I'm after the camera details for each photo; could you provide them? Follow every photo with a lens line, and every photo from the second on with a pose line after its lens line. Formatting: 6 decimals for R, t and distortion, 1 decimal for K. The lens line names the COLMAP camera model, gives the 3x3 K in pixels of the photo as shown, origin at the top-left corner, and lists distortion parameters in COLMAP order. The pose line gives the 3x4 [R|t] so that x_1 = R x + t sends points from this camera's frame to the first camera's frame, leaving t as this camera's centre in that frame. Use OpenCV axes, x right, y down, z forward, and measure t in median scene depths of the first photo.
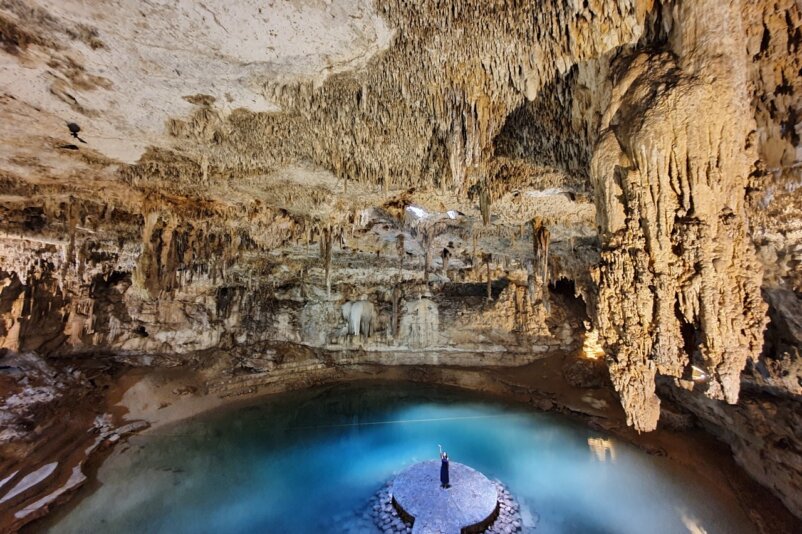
lens RADIAL K [[306.6, 0, 407.6], [0, 306.6, 263.7], [0, 0, 1]] dist [0.006181, -0.000228]
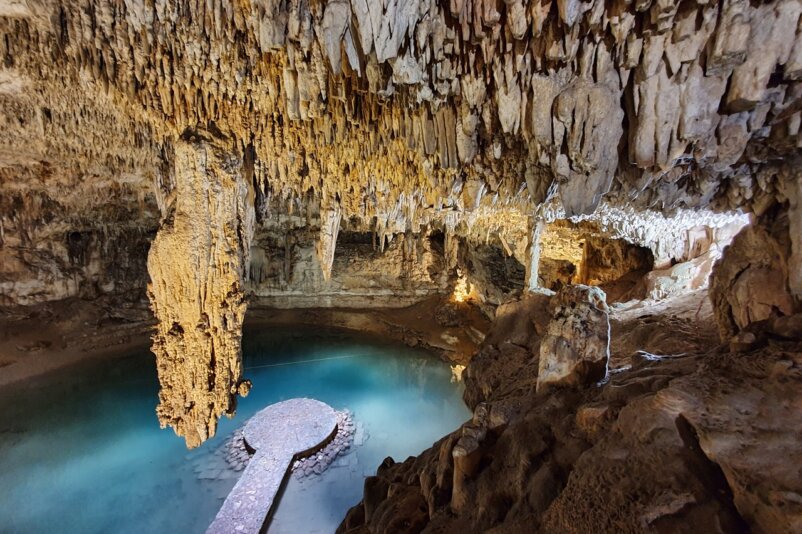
lens RADIAL K [[306.6, 0, 402.0], [0, 306.6, 257.5], [0, 0, 1]] dist [0.006181, -0.000228]
pose [[0.979865, 0.005165, 0.199594, 0.135033], [-0.044484, 0.980186, 0.193021, -0.059989], [-0.194642, -0.198014, 0.960679, -0.036292]]
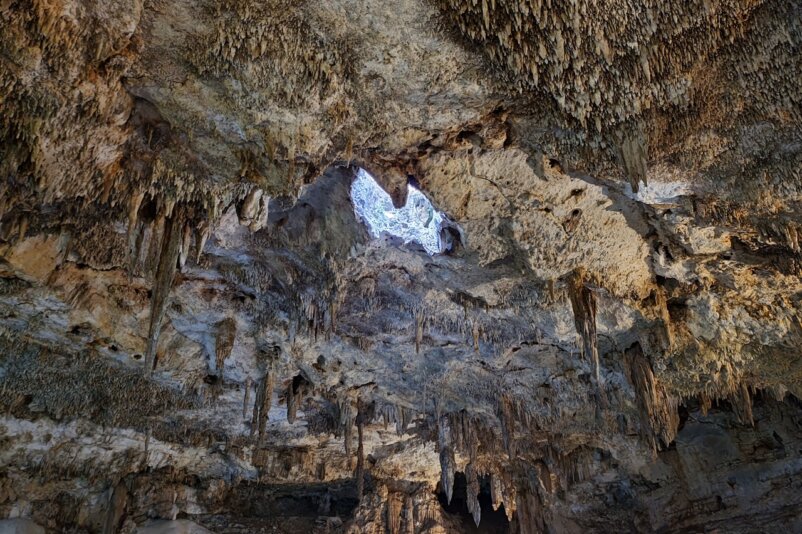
lens RADIAL K [[599.3, 0, 404.6], [0, 599.3, 269.5], [0, 0, 1]] dist [-0.005490, 0.001422]
pose [[0.850782, 0.225221, 0.474812, -0.170133], [-0.023340, 0.918812, -0.394004, 0.127703], [-0.525000, 0.324129, 0.786965, 0.102161]]
